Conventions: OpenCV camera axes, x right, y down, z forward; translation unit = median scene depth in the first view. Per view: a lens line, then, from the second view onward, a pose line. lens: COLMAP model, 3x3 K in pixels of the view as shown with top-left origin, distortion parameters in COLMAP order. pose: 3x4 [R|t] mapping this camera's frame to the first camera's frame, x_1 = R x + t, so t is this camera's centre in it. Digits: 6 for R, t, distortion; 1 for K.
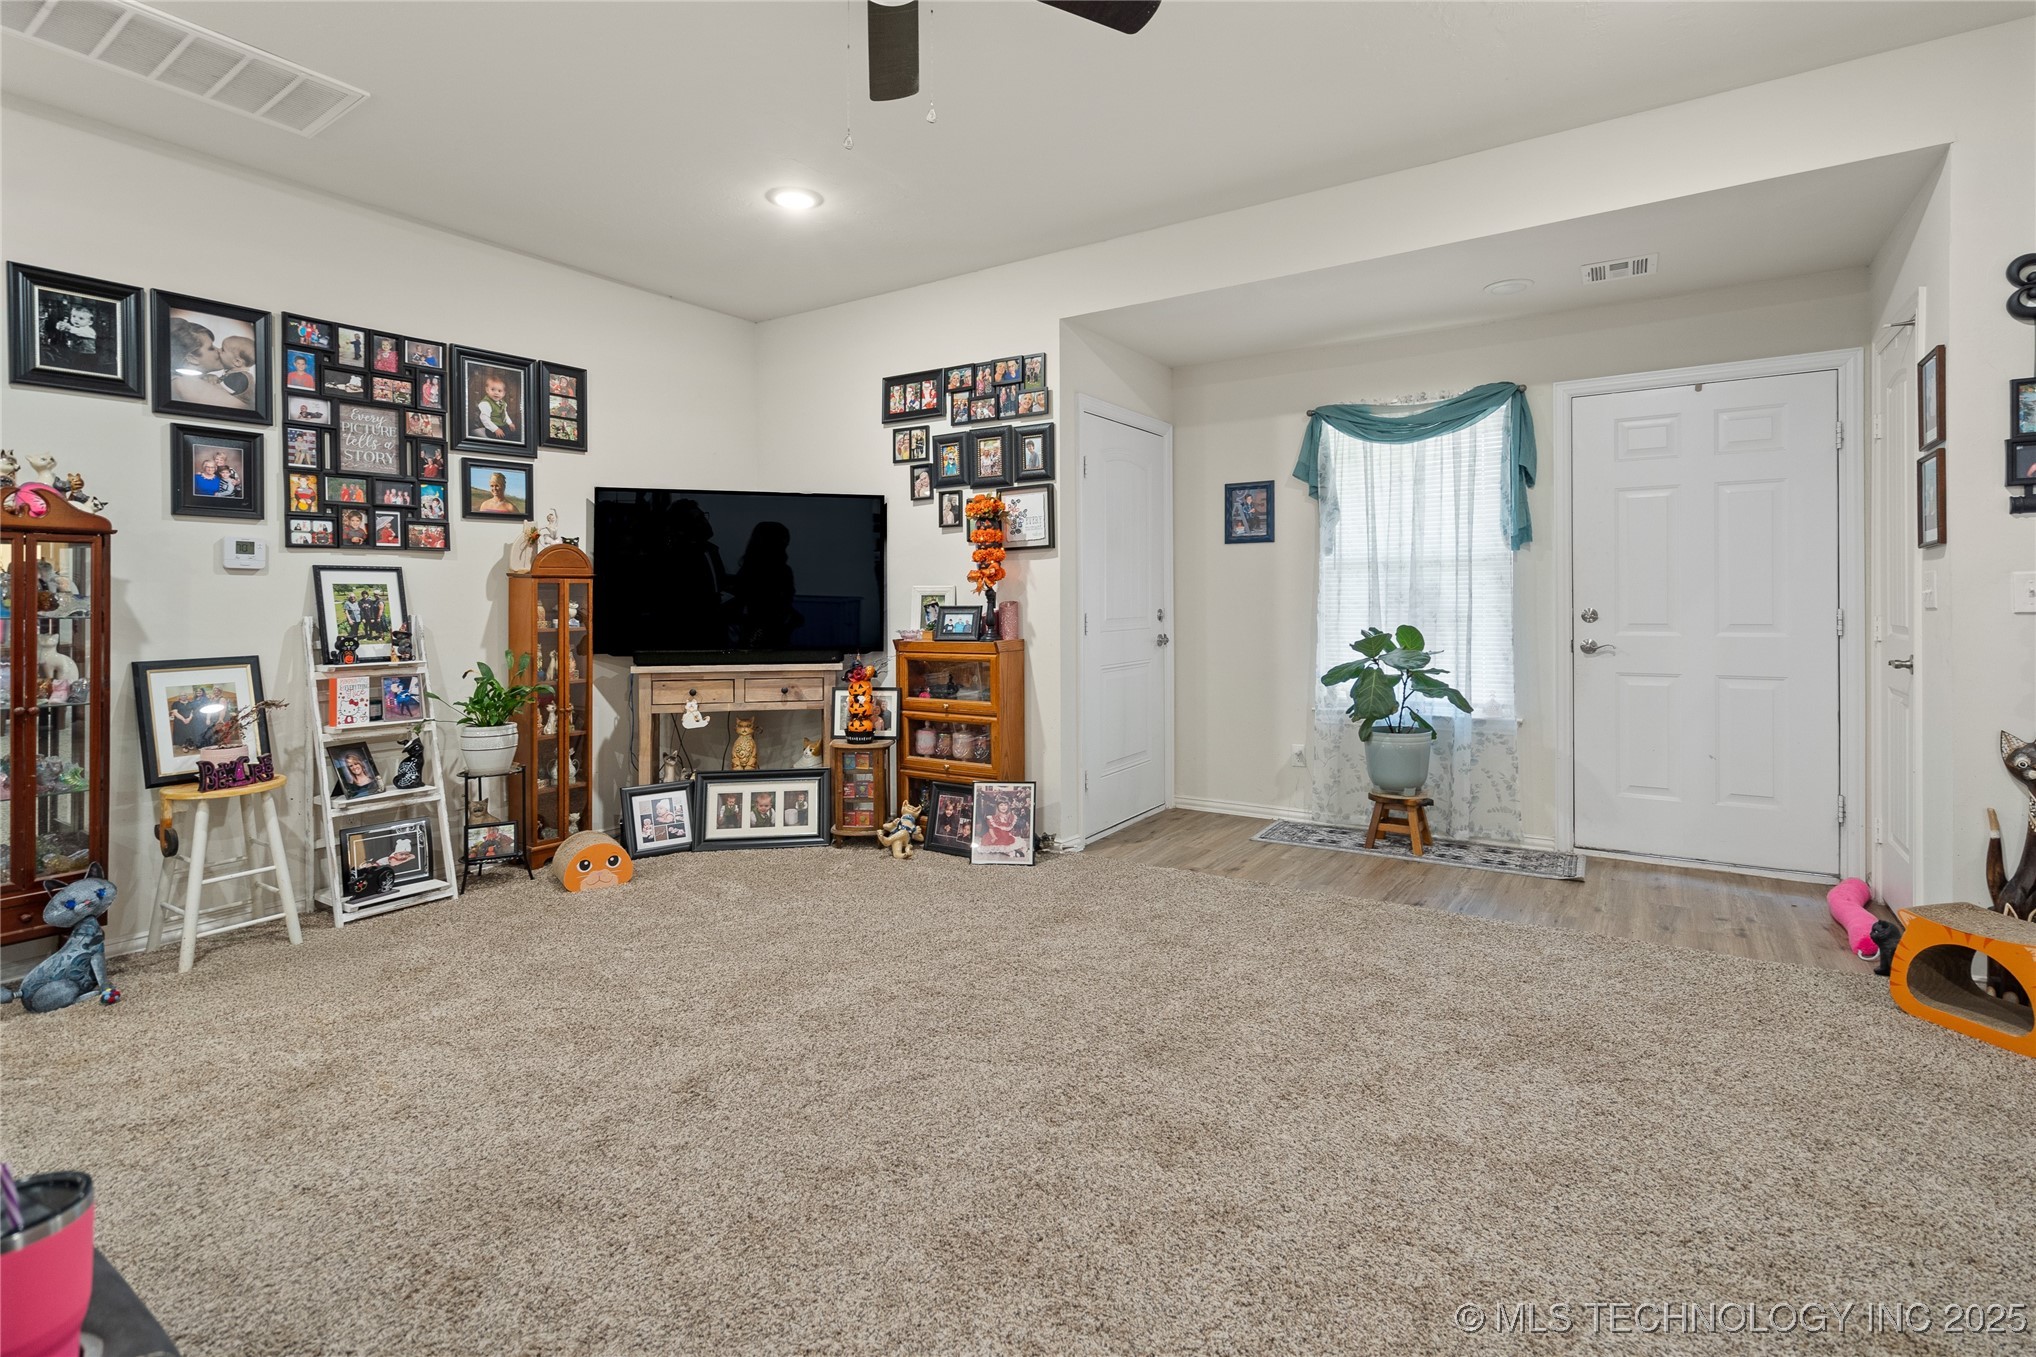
lens RADIAL K [[950.6, 0, 972.7], [0, 950.6, 615.5], [0, 0, 1]] dist [-0.001984, 0.001701]
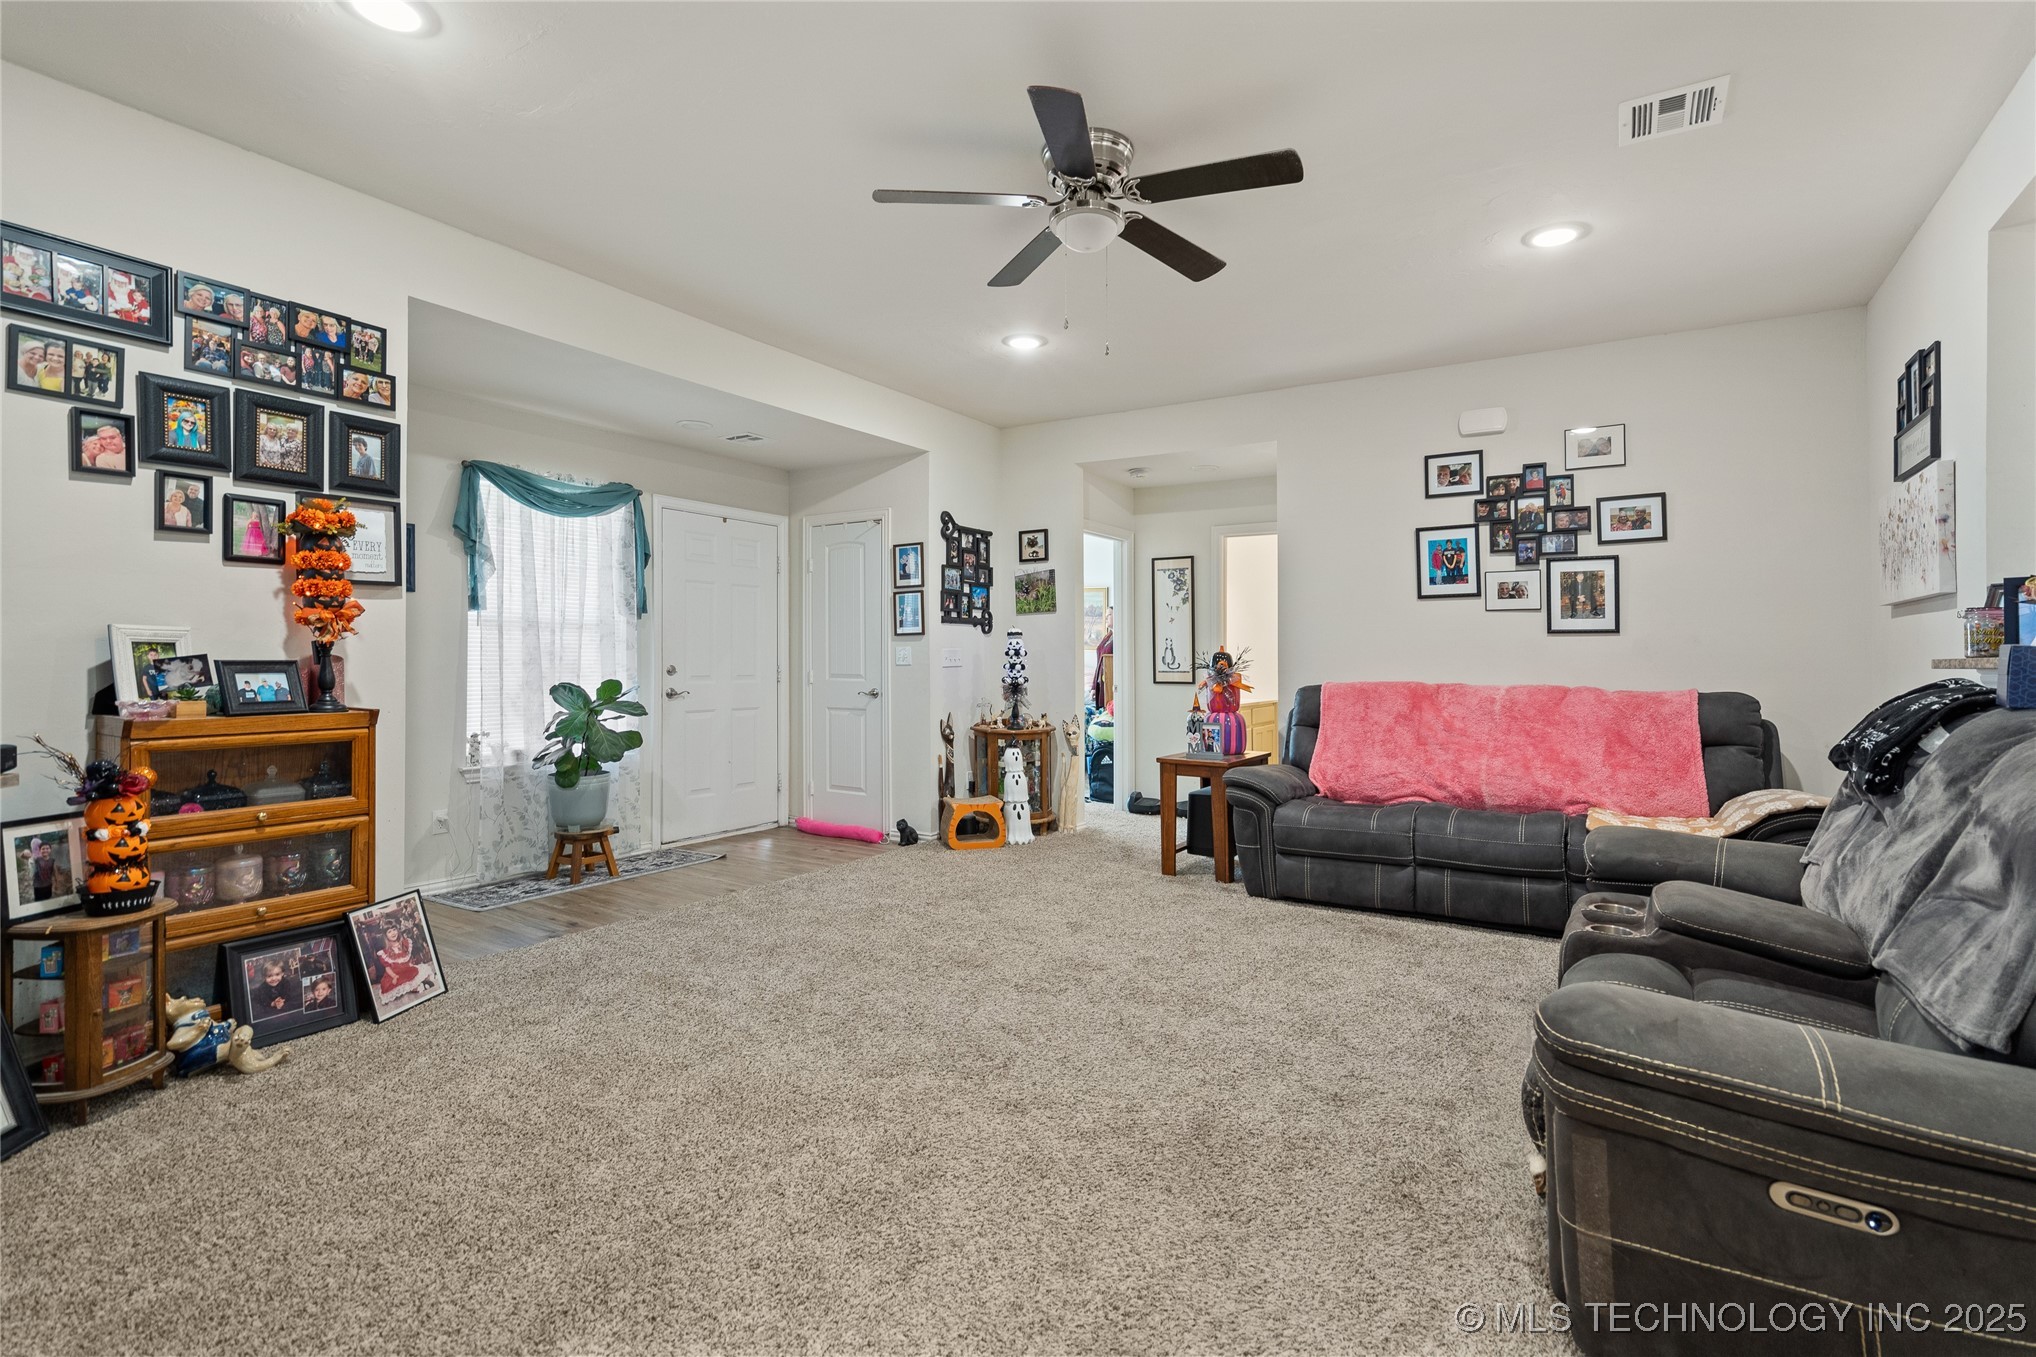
lens RADIAL K [[950.6, 0, 1013.5], [0, 950.6, 657.9], [0, 0, 1]] dist [-0.001984, 0.001701]
pose [[-0.013321, 0.008892, 0.999872, -0.668098], [0.009455, 0.999917, -0.008766, -0.001331], [-0.999867, 0.009337, -0.013404, 0.492509]]
